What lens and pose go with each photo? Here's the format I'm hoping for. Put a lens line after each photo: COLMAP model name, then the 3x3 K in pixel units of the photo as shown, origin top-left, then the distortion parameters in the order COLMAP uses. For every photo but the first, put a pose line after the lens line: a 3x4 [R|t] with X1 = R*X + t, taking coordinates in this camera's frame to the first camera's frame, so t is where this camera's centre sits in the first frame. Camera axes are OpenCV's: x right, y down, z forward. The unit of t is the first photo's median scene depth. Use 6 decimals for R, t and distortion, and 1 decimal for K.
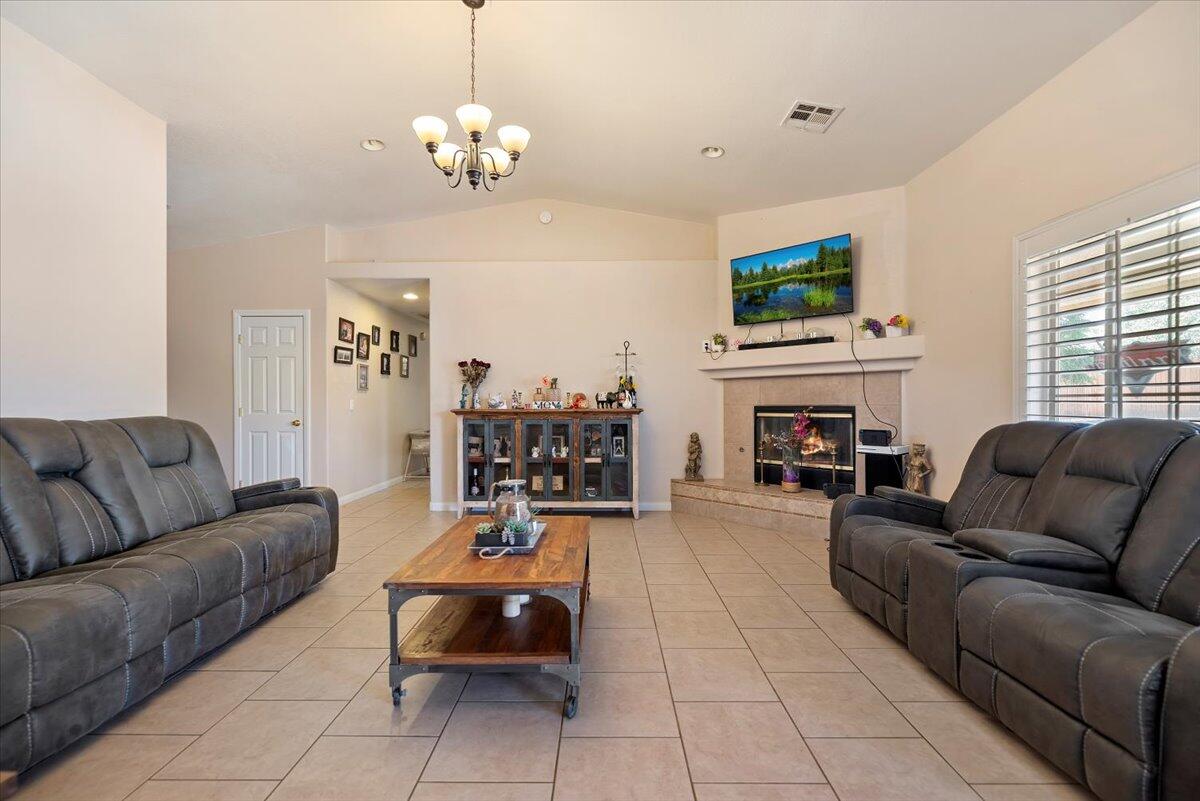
lens RADIAL K [[504.6, 0, 600.0], [0, 504.6, 400.5], [0, 0, 1]] dist [0.000230, -0.000346]
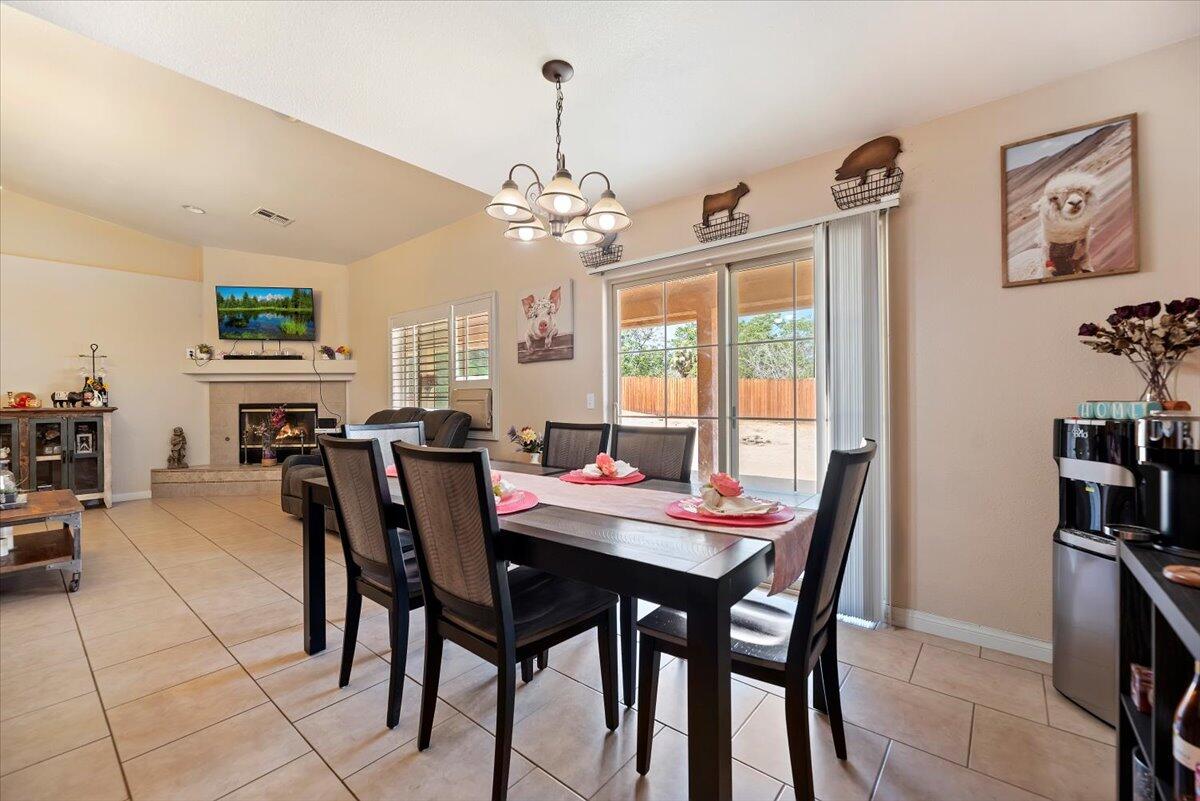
lens RADIAL K [[487.8, 0, 600.0], [0, 487.8, 400.5], [0, 0, 1]] dist [0.001095, 0.000315]
pose [[0.630715, -0.003745, 0.776005, -0.077418], [-0.000401, 0.999987, 0.005152, -0.004386], [-0.776014, -0.003561, 0.630705, -0.494564]]
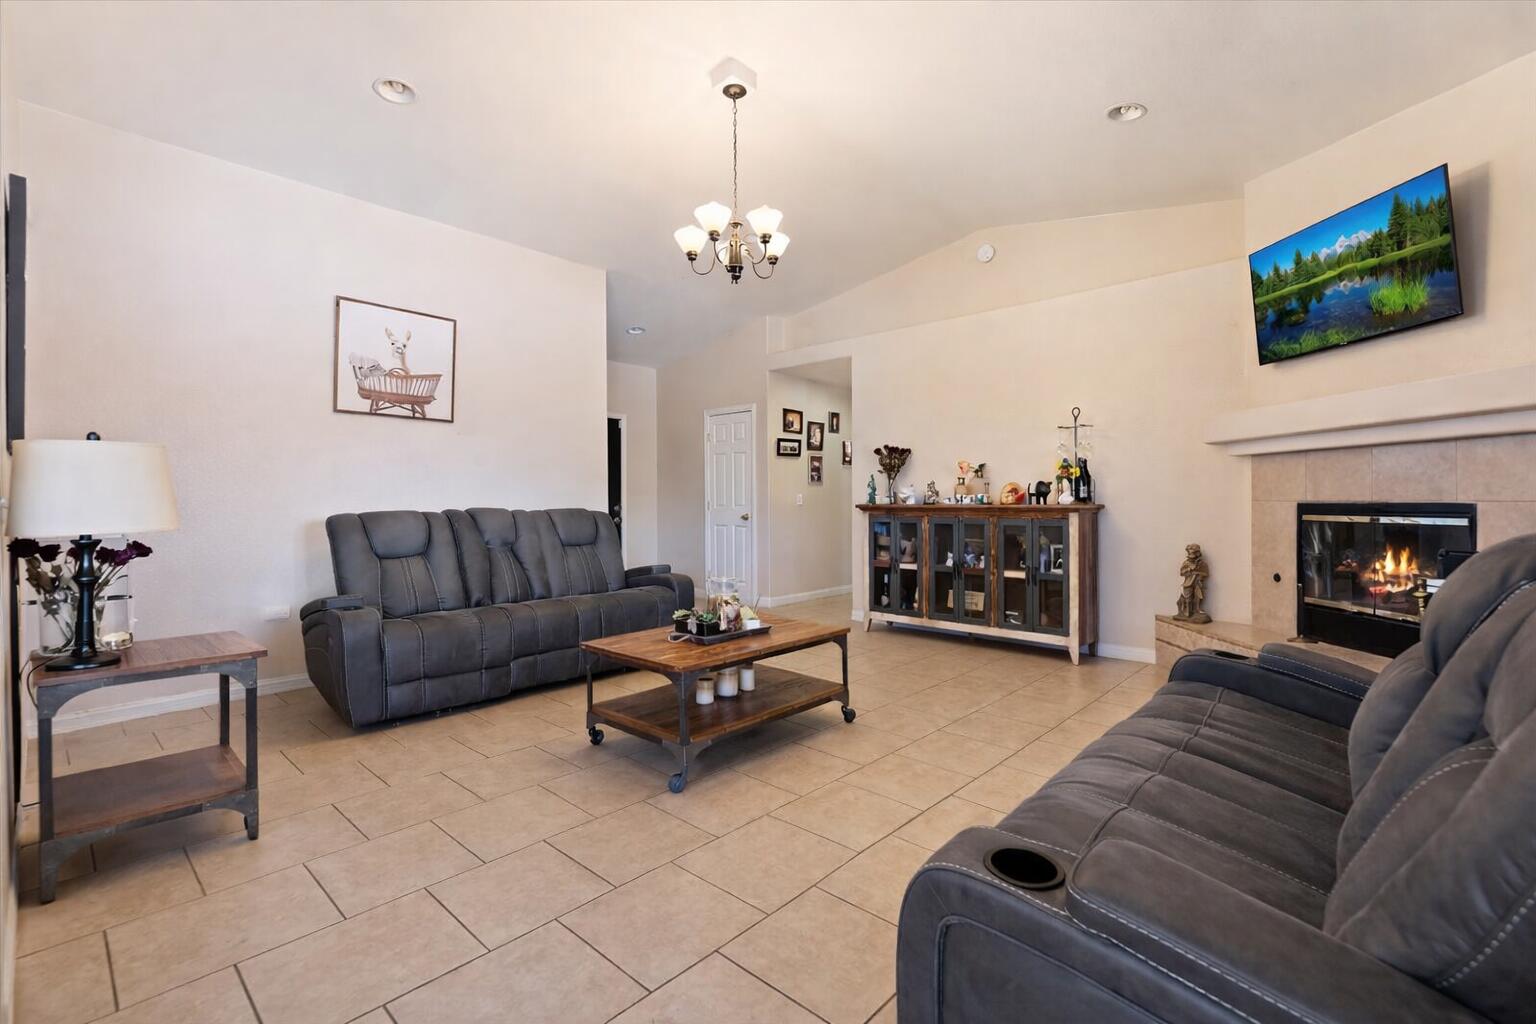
lens RADIAL K [[669.7, 0, 762.7], [0, 669.7, 501.1], [0, 0, 1]] dist [0.001113, -0.016965]
pose [[0.735225, 0.003684, -0.677813, 0.375829], [0.005460, 0.999921, 0.011357, -0.002149], [0.677801, -0.012051, 0.735147, 0.032412]]
